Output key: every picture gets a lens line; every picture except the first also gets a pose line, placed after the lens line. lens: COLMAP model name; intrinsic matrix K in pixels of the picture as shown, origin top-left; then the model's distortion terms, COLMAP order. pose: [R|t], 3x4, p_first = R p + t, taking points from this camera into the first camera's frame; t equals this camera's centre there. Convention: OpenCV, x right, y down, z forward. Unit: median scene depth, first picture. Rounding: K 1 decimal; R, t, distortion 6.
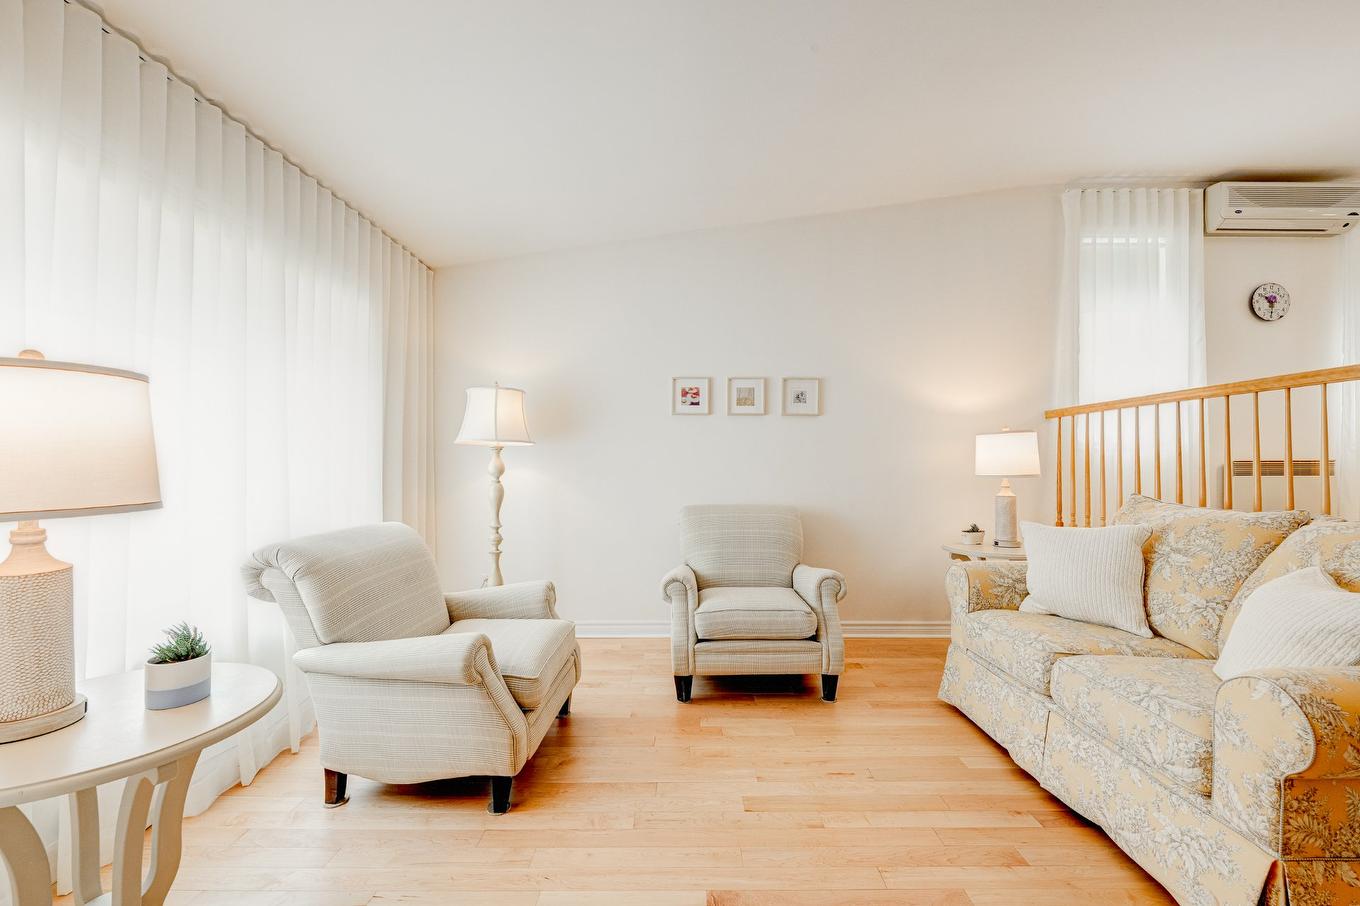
lens RADIAL K [[542.7, 0, 674.4], [0, 542.7, 458.9], [0, 0, 1]] dist [-0.000347, -0.000082]
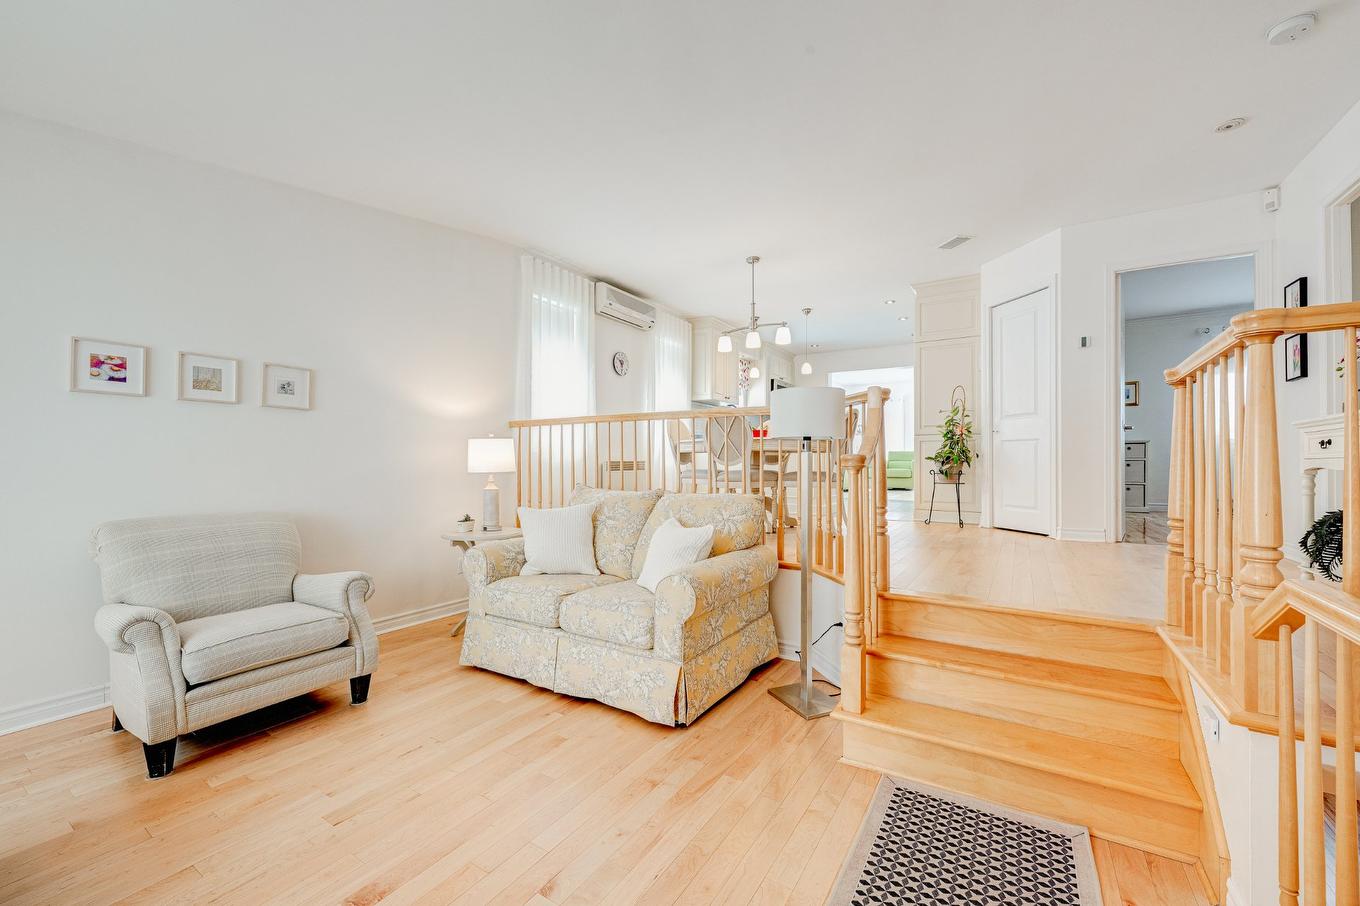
lens RADIAL K [[542.7, 0, 674.4], [0, 542.7, 458.9], [0, 0, 1]] dist [-0.000347, -0.000082]
pose [[0.537163, 0.007724, 0.843443, -0.246564], [-0.007556, 0.999962, -0.004345, 0.001749], [-0.843445, -0.004039, 0.537201, -0.010997]]
